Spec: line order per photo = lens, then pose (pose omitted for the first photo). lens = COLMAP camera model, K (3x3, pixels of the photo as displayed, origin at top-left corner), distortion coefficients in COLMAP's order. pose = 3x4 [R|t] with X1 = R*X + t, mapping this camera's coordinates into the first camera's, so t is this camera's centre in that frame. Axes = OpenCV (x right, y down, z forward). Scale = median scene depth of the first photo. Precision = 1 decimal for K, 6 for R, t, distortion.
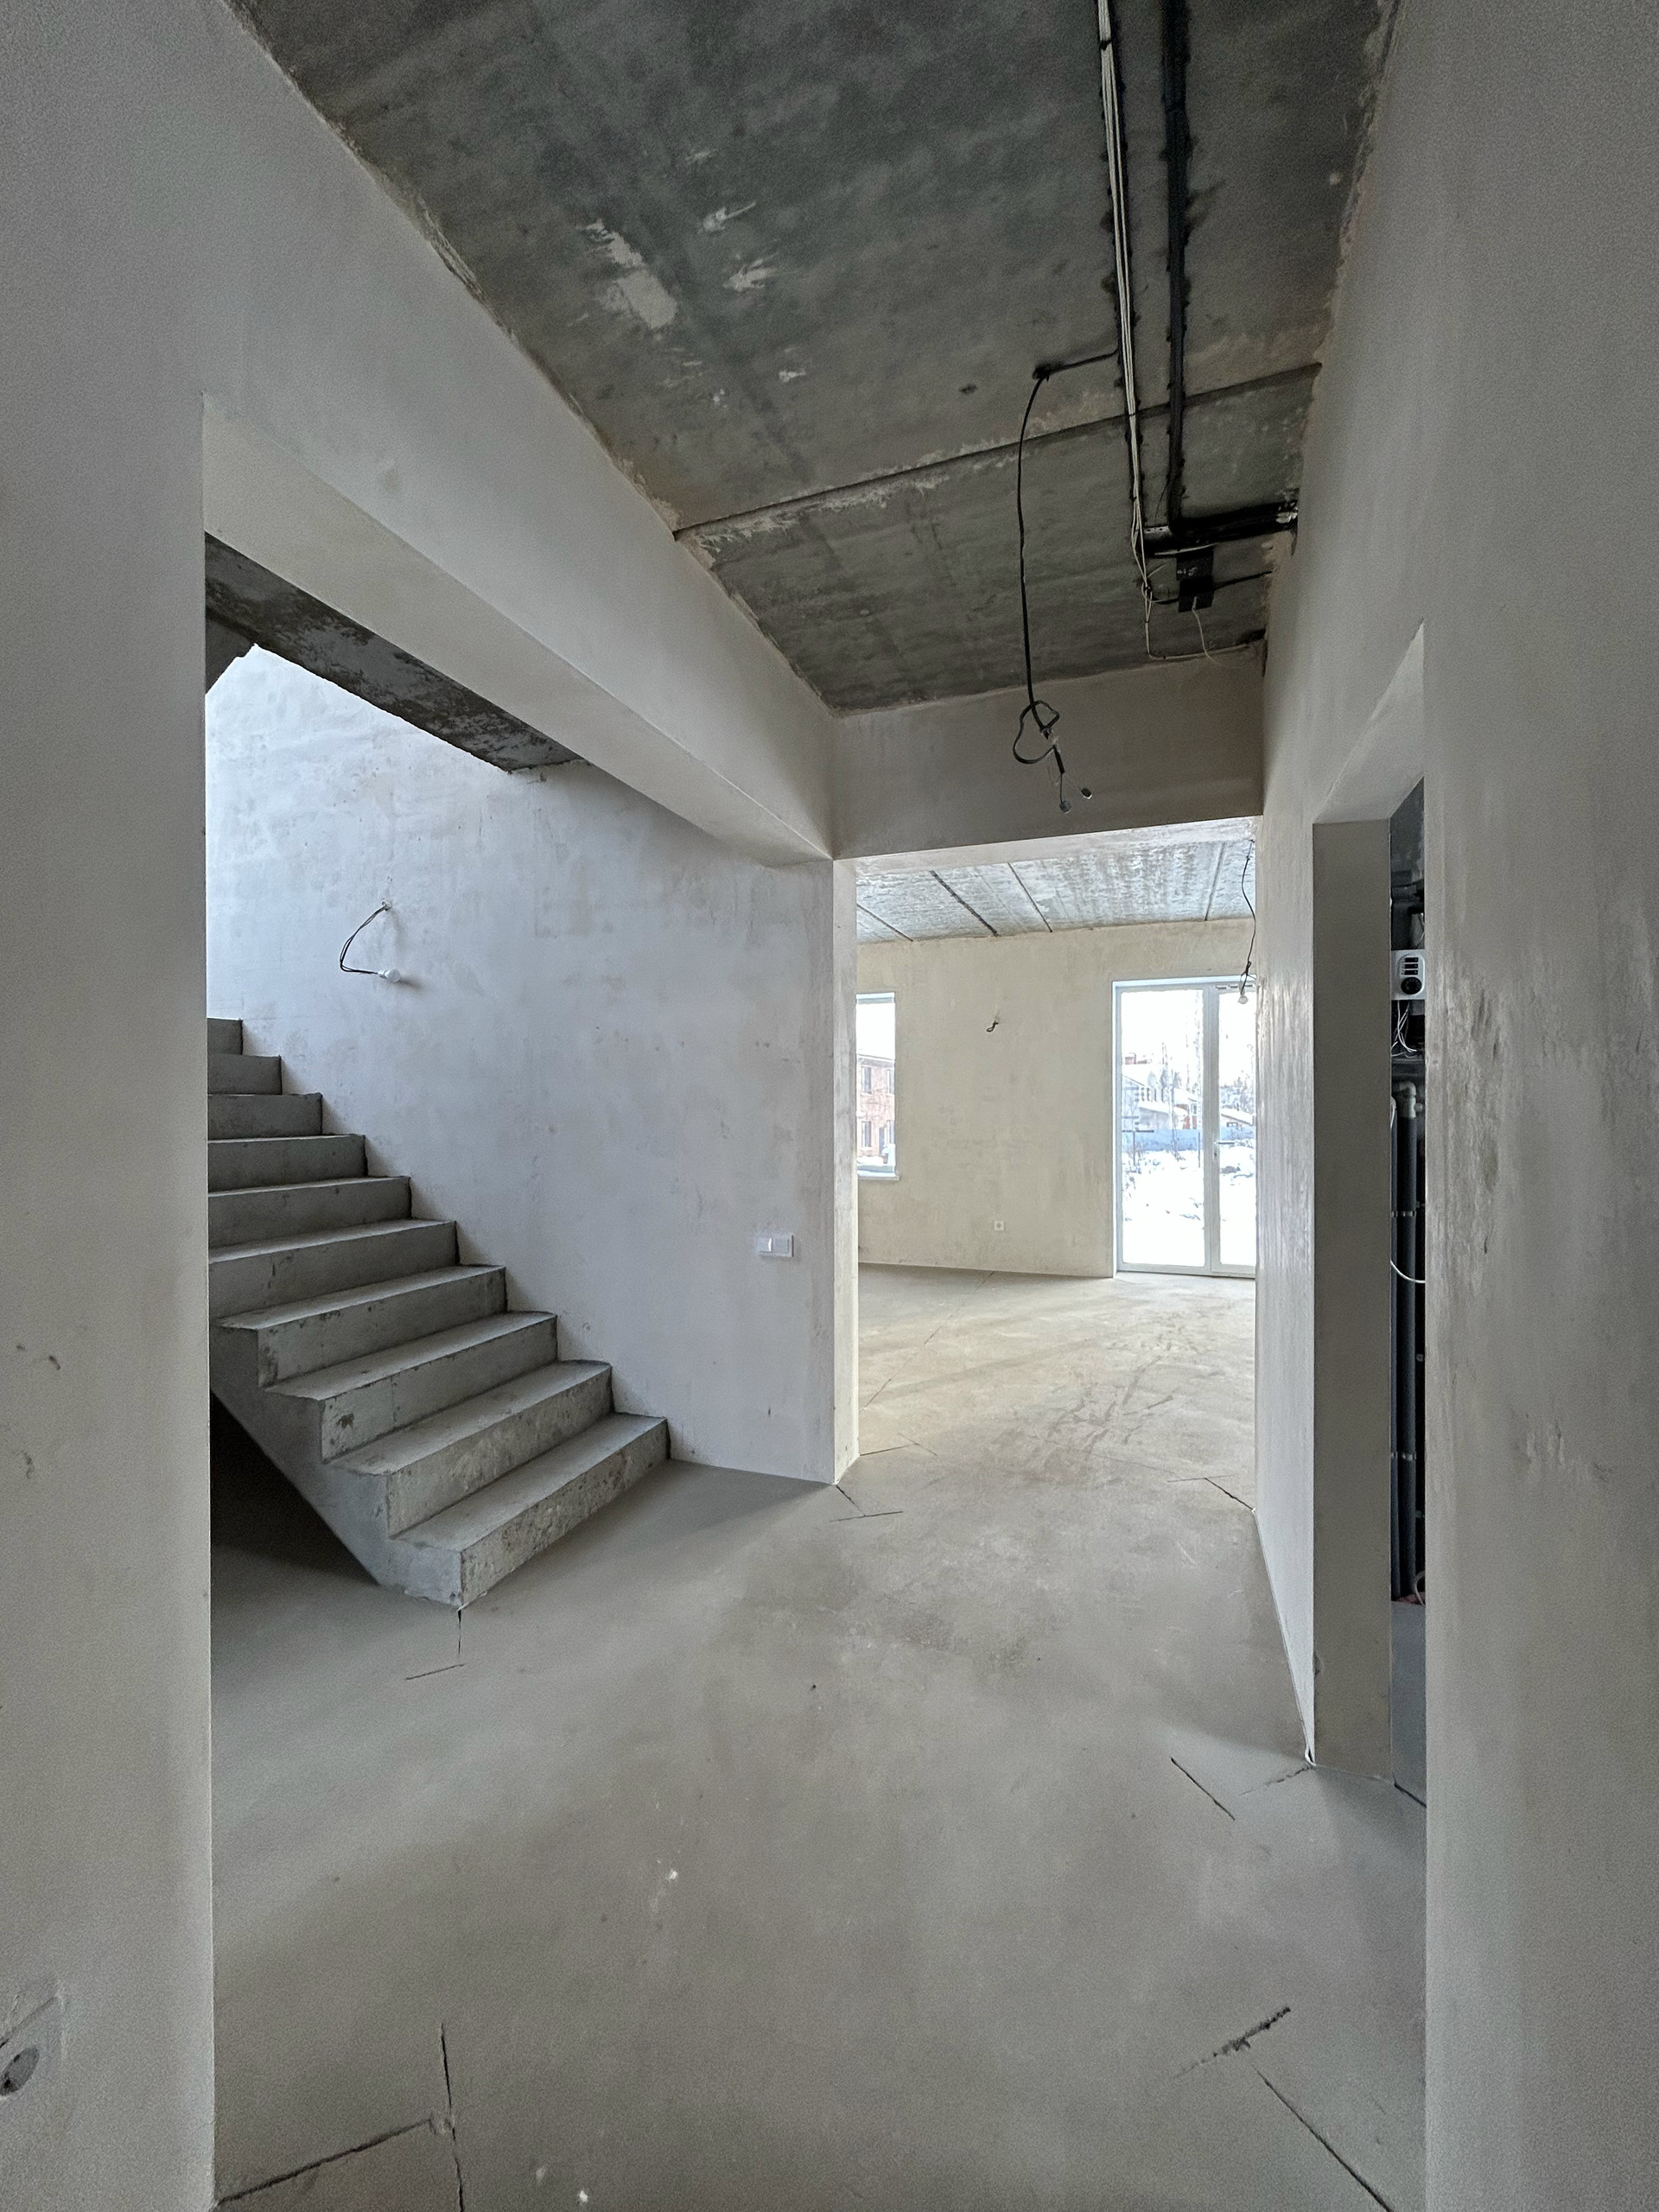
lens RADIAL K [[898.3, 0, 829.6], [0, 898.3, 1111.4], [0, 0, 1]] dist [-0.003368, 0.000520]
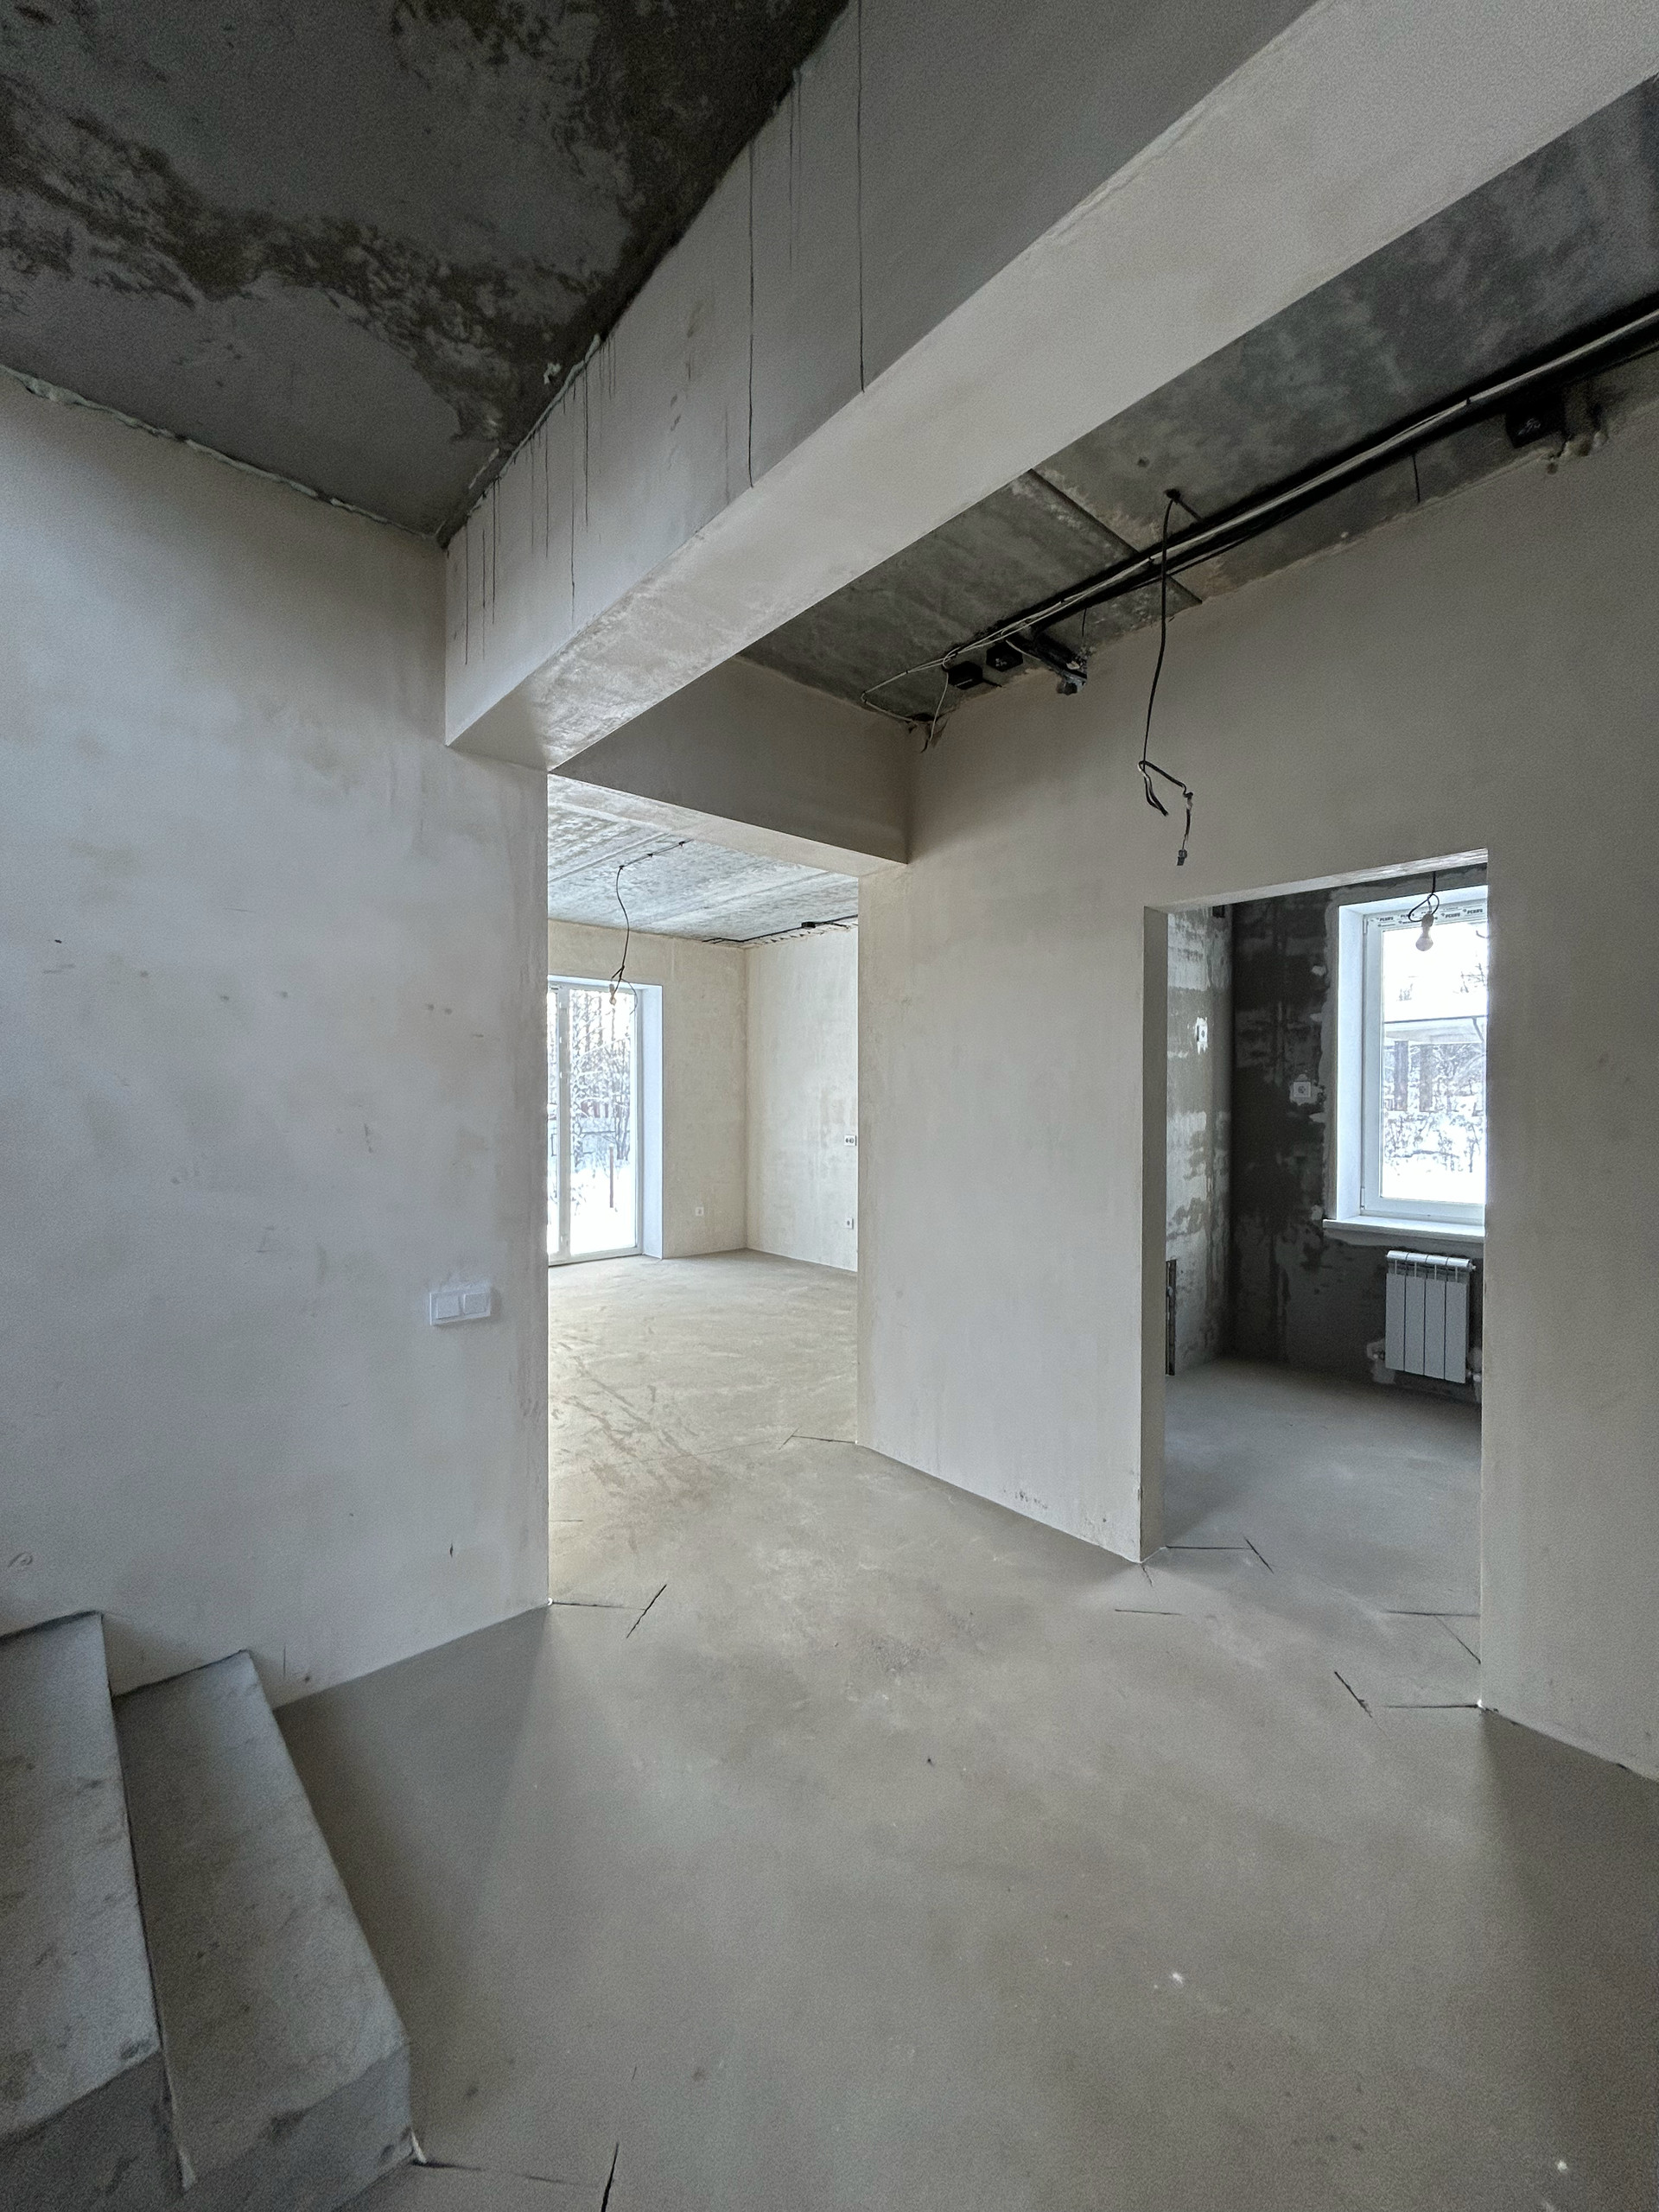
lens RADIAL K [[898.3, 0, 835.1], [0, 898.3, 1107.6], [0, 0, 1]] dist [-0.003368, 0.000520]
pose [[0.467055, -0.006235, 0.884207, -0.615750], [0.003543, 0.999980, 0.005179, -0.004486], [-0.884221, 0.000714, 0.467067, 0.493551]]
